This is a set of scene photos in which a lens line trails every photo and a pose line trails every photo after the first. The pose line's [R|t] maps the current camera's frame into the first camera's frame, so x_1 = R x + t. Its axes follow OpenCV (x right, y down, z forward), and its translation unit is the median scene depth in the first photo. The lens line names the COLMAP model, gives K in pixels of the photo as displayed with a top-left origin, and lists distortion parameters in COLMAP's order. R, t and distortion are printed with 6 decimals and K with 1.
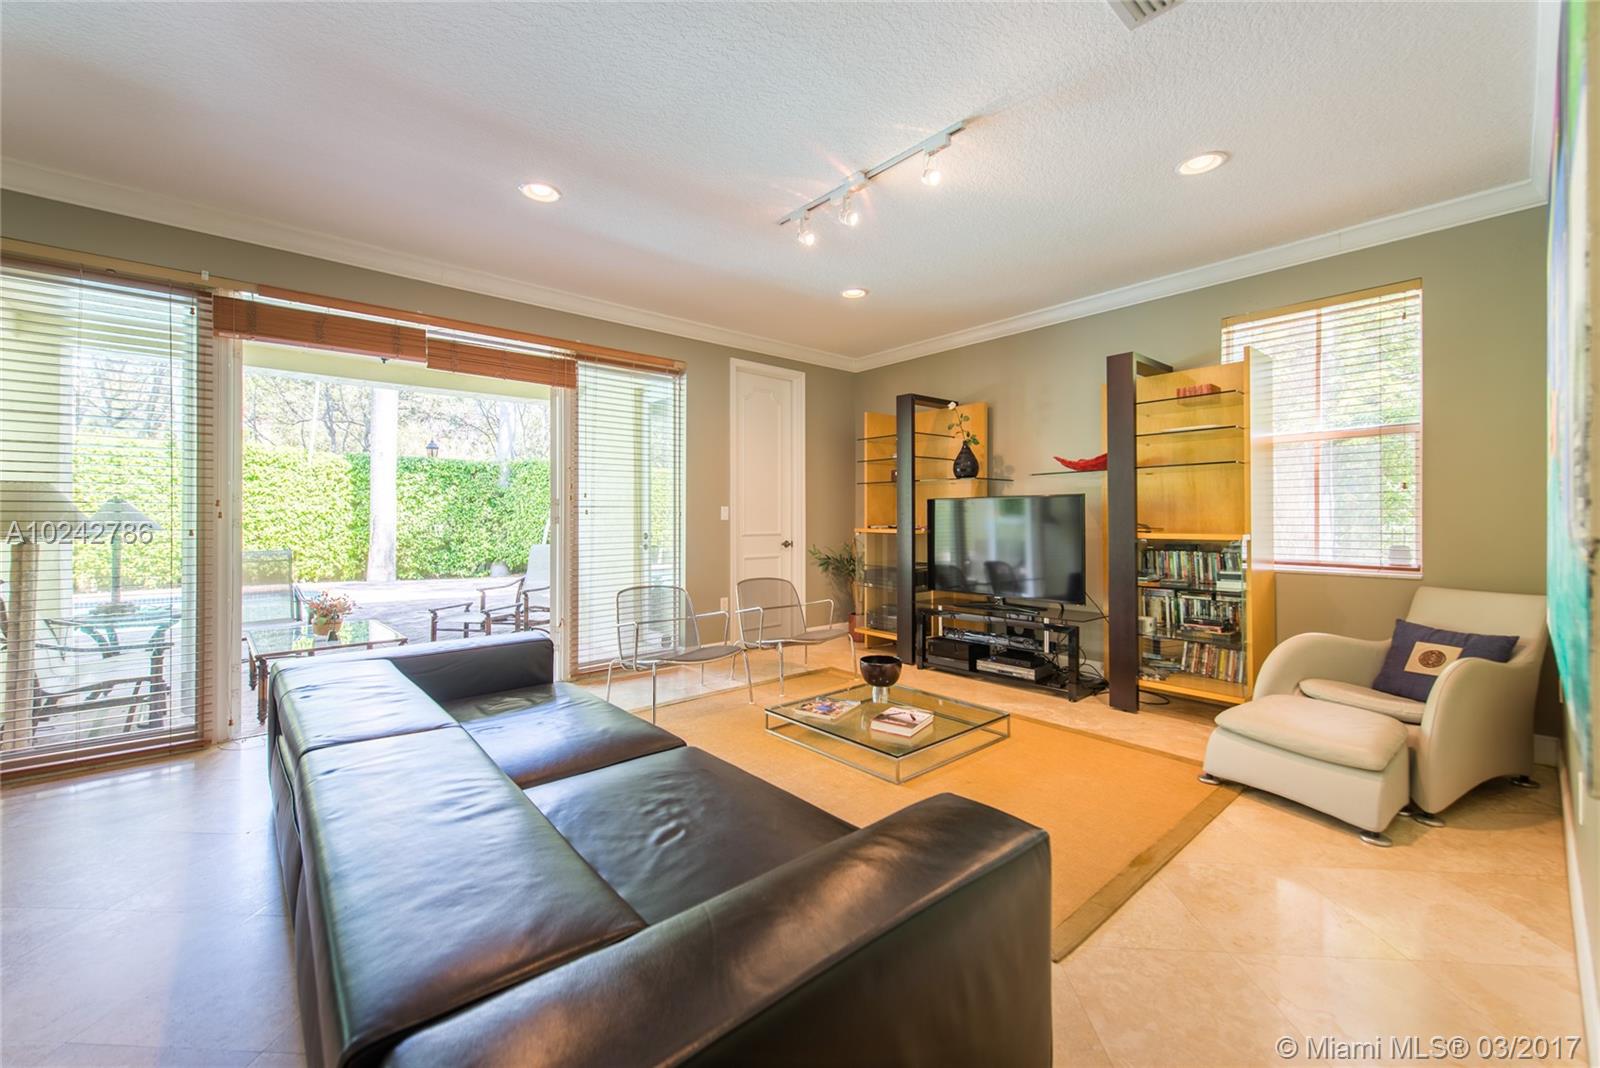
lens RADIAL K [[634.9, 0, 776.2], [0, 634.9, 513.1], [0, 0, 1]] dist [0.016890, -0.004502]
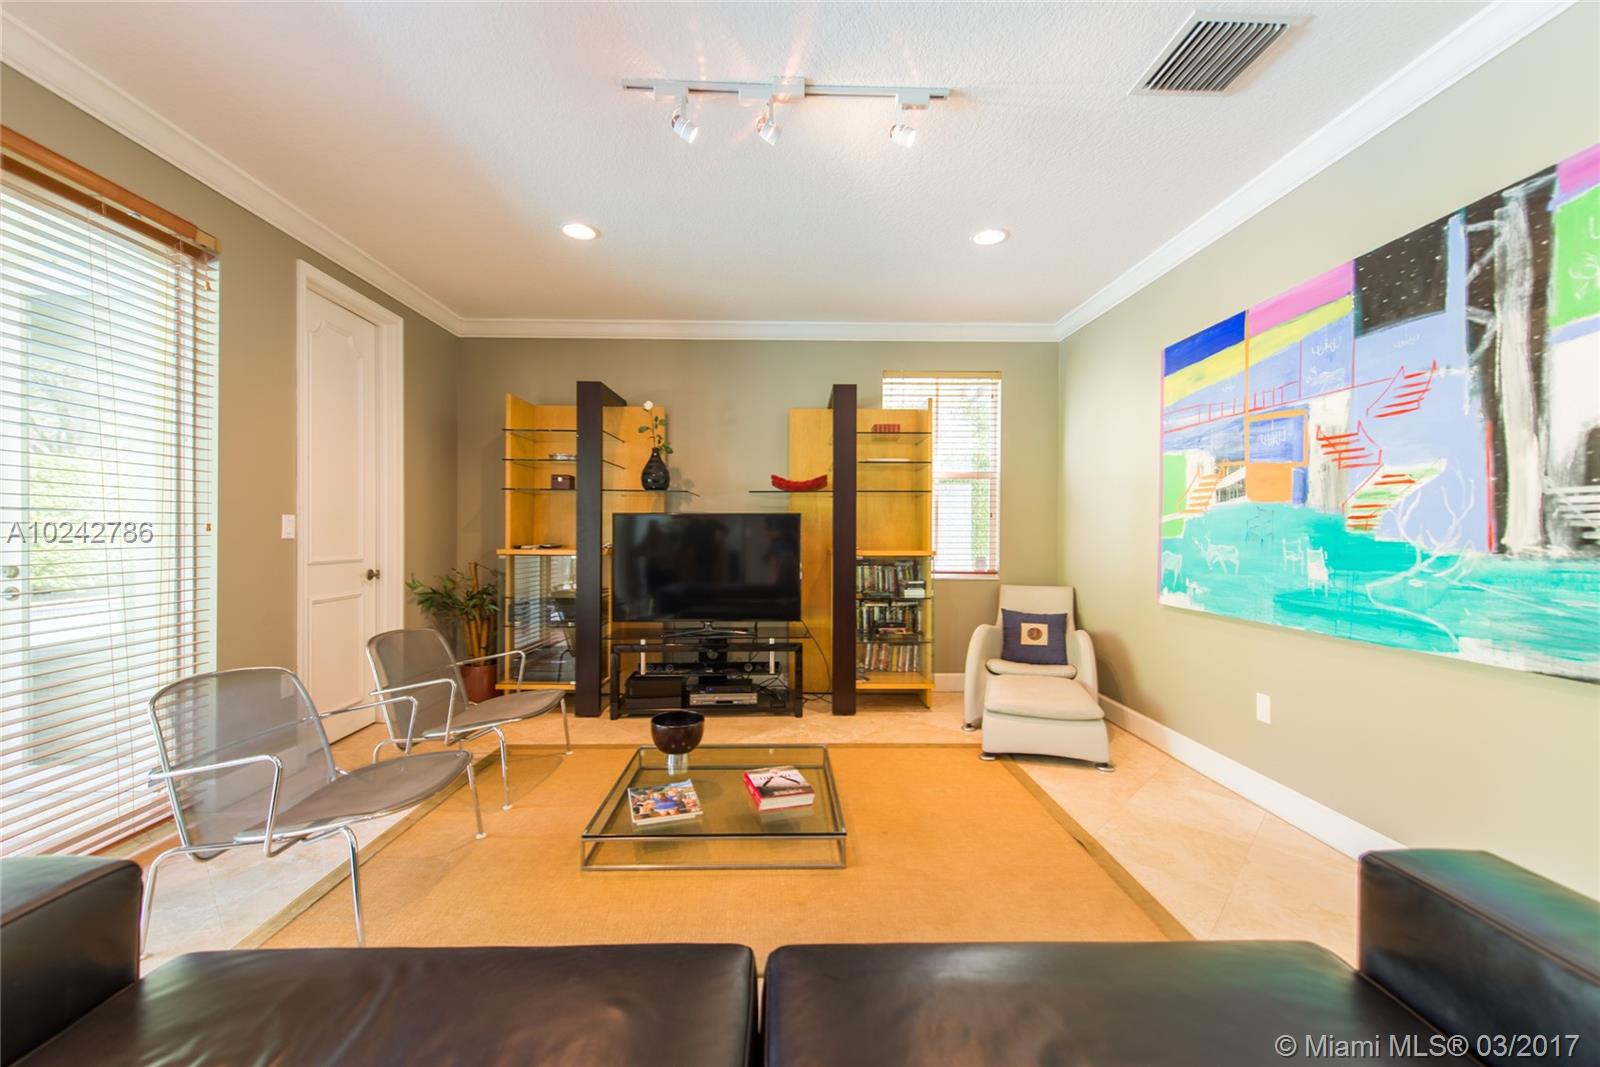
lens RADIAL K [[634.9, 0, 785.7], [0, 634.9, 536.2], [0, 0, 1]] dist [0.016890, -0.004502]
pose [[0.628592, 0.001878, 0.777733, -0.367484], [-0.010556, 0.999926, 0.006118, 0.000927], [-0.777664, -0.012055, 0.628565, 0.418358]]
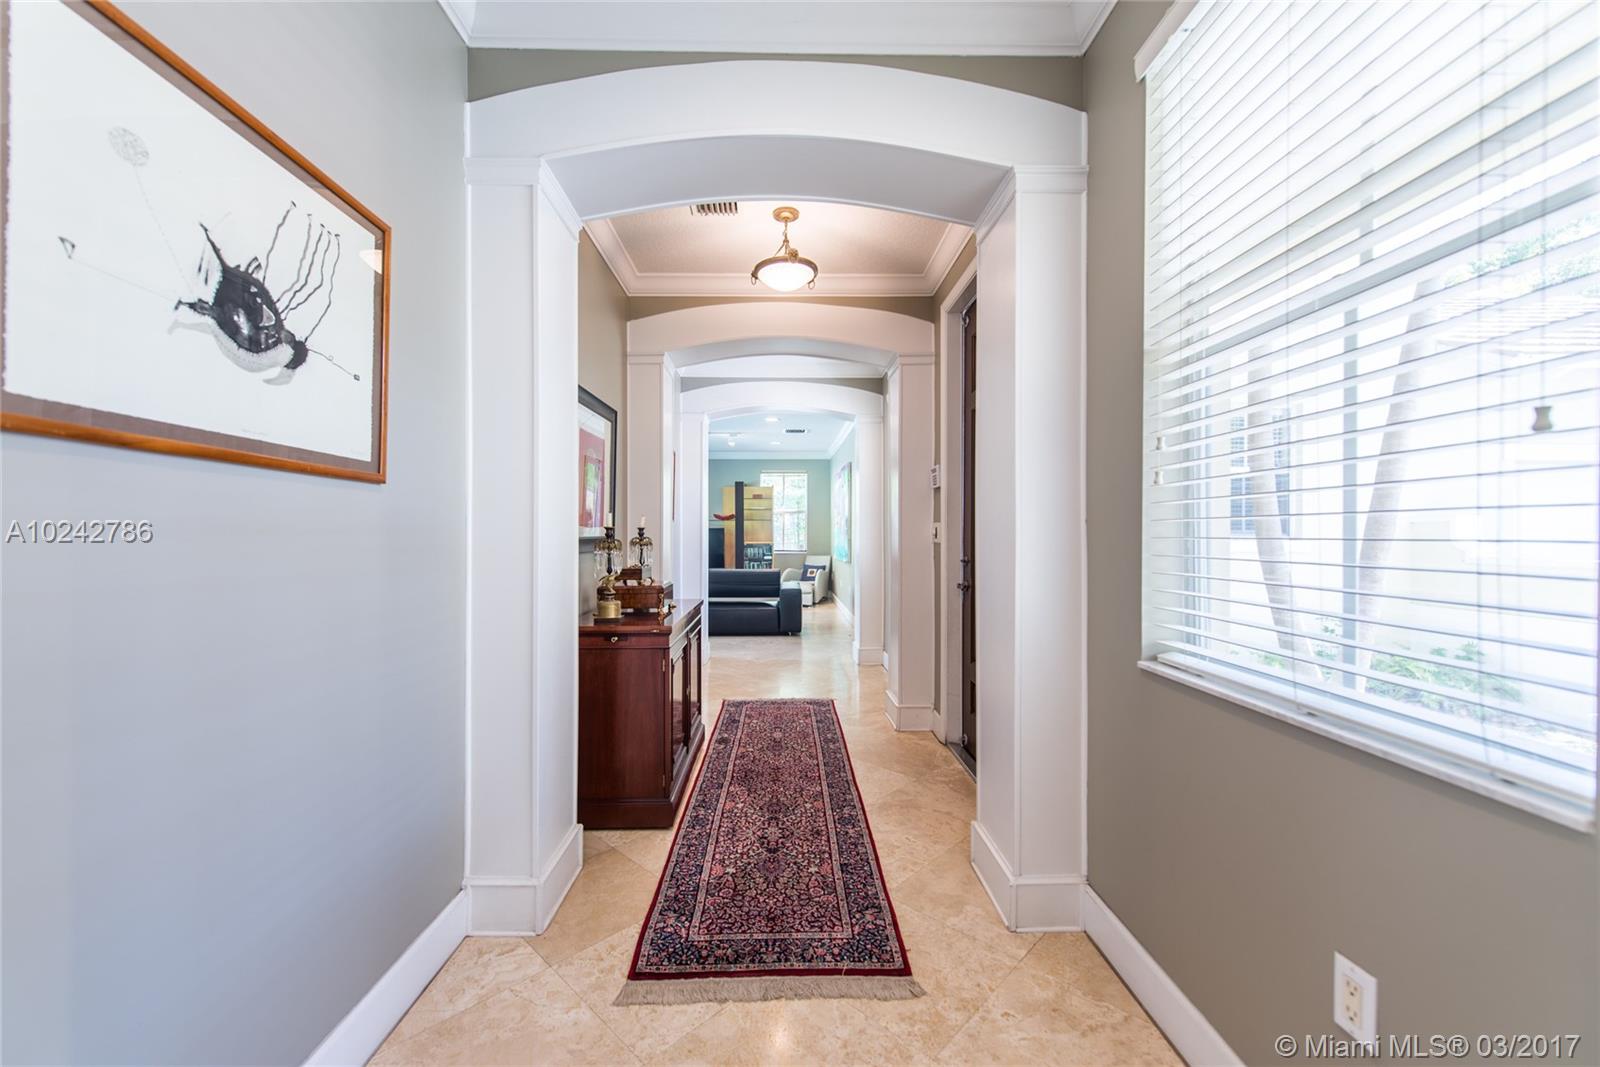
lens RADIAL K [[634.9, 0, 798.6], [0, 634.9, 535.2], [0, 0, 1]] dist [0.016890, -0.004502]
pose [[0.619697, 0.003734, 0.784832, -1.634456], [-0.003676, 0.999992, -0.001855, 0.005940], [-0.784832, -0.001735, 0.619706, -1.054516]]
